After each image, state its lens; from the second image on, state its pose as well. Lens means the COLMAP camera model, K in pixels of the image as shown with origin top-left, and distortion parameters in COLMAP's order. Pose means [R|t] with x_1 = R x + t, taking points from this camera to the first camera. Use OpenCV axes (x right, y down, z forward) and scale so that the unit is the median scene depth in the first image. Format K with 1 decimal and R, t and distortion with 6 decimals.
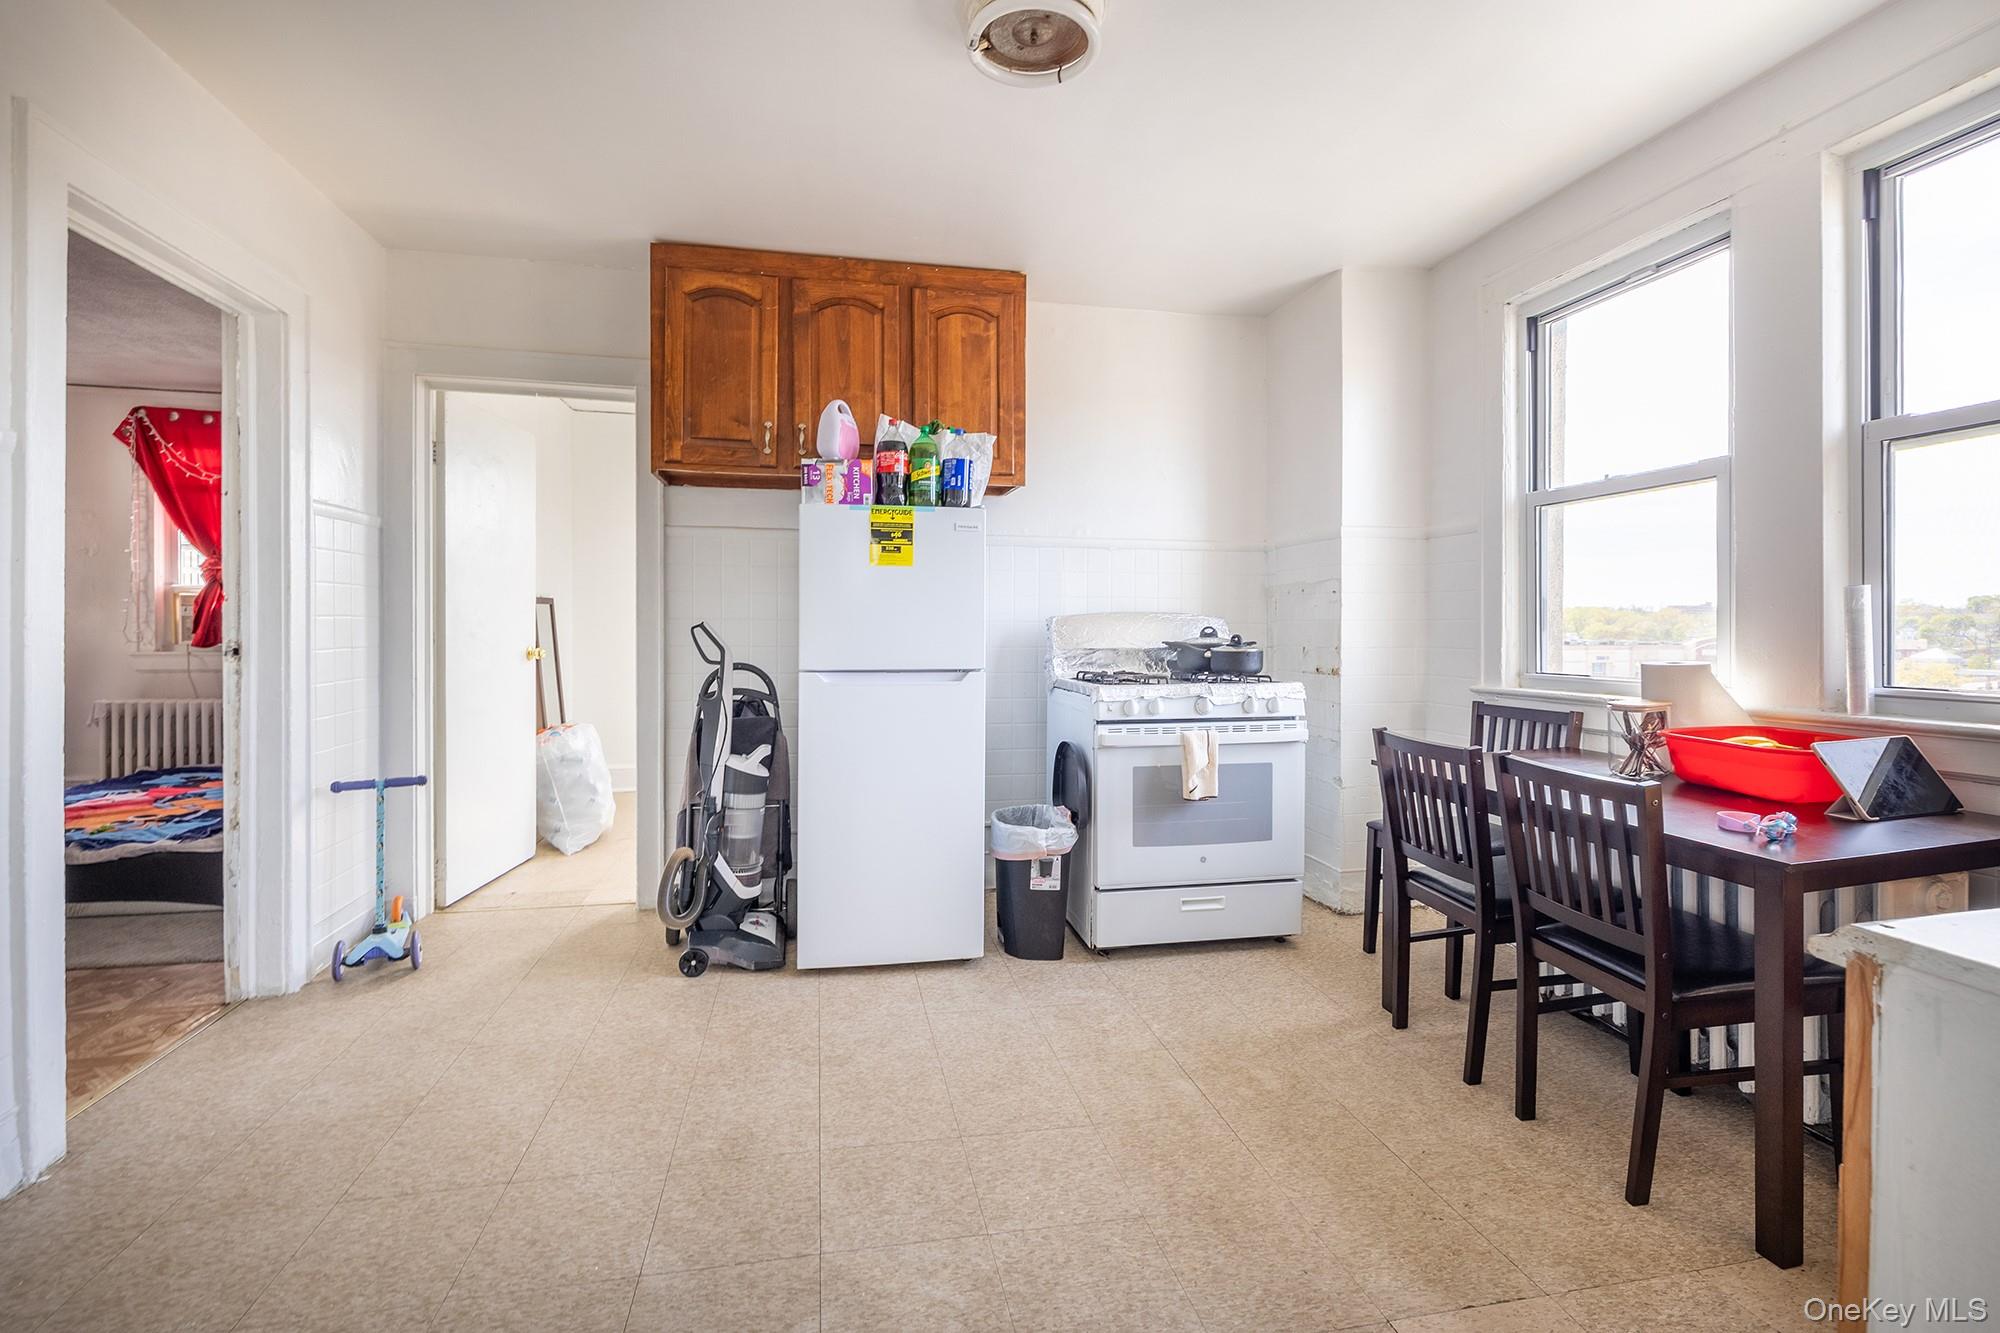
lens RADIAL K [[856.5, 0, 978.5], [0, 856.5, 629.7], [0, 0, 1]] dist [0.000089, -0.000357]
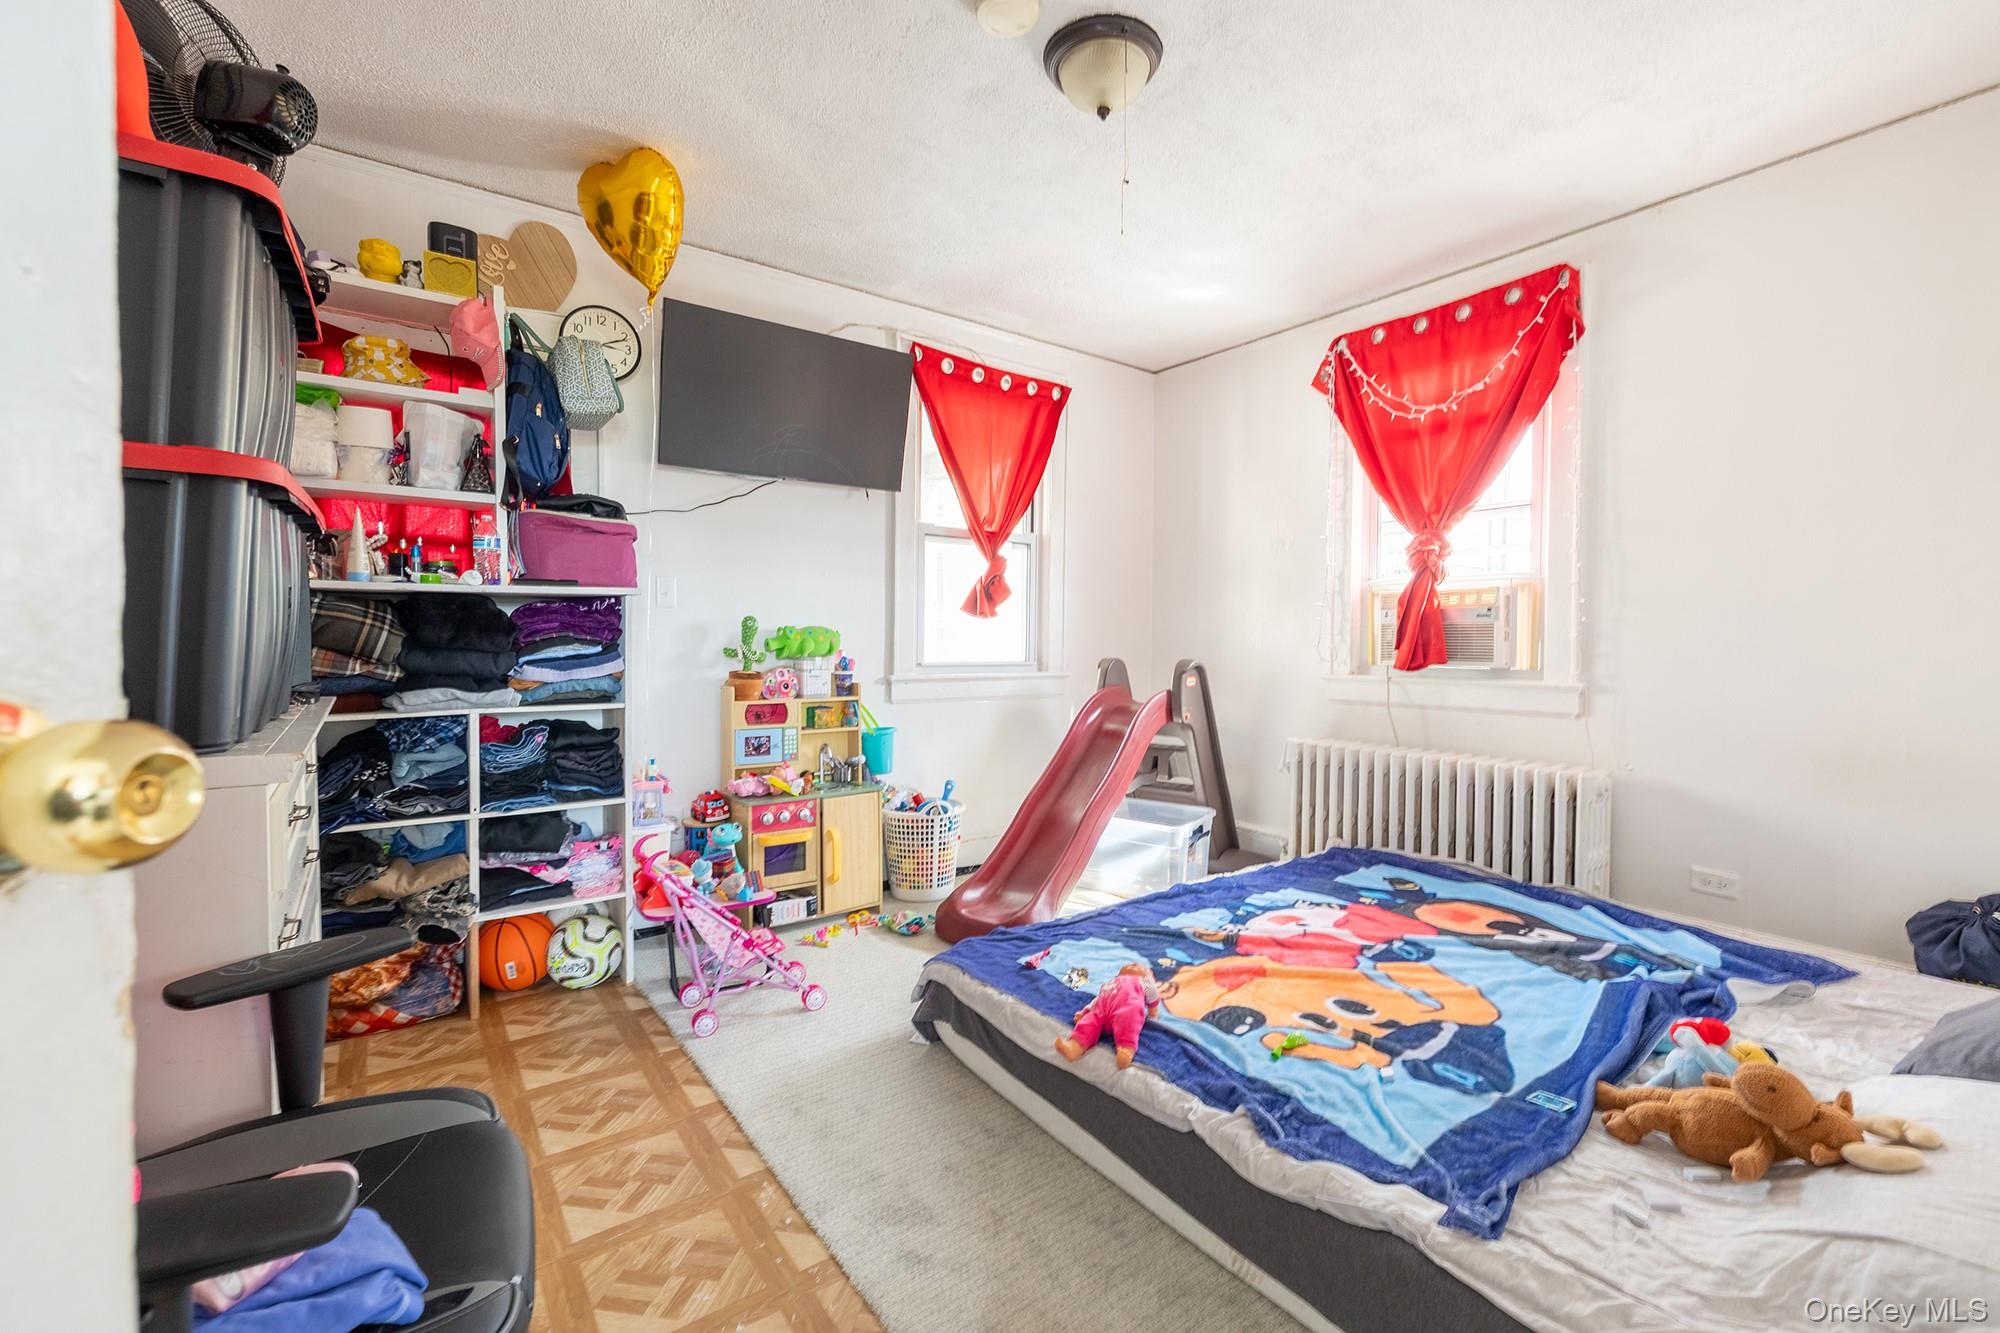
lens RADIAL K [[856.5, 0, 995.9], [0, 856.5, 661.7], [0, 0, 1]] dist [0.000089, -0.000357]
pose [[0.417253, 0.018735, -0.908597, -0.435004], [-0.013644, 0.999804, 0.014350, 0.008419], [0.908688, 0.006410, 0.417427, 0.431968]]
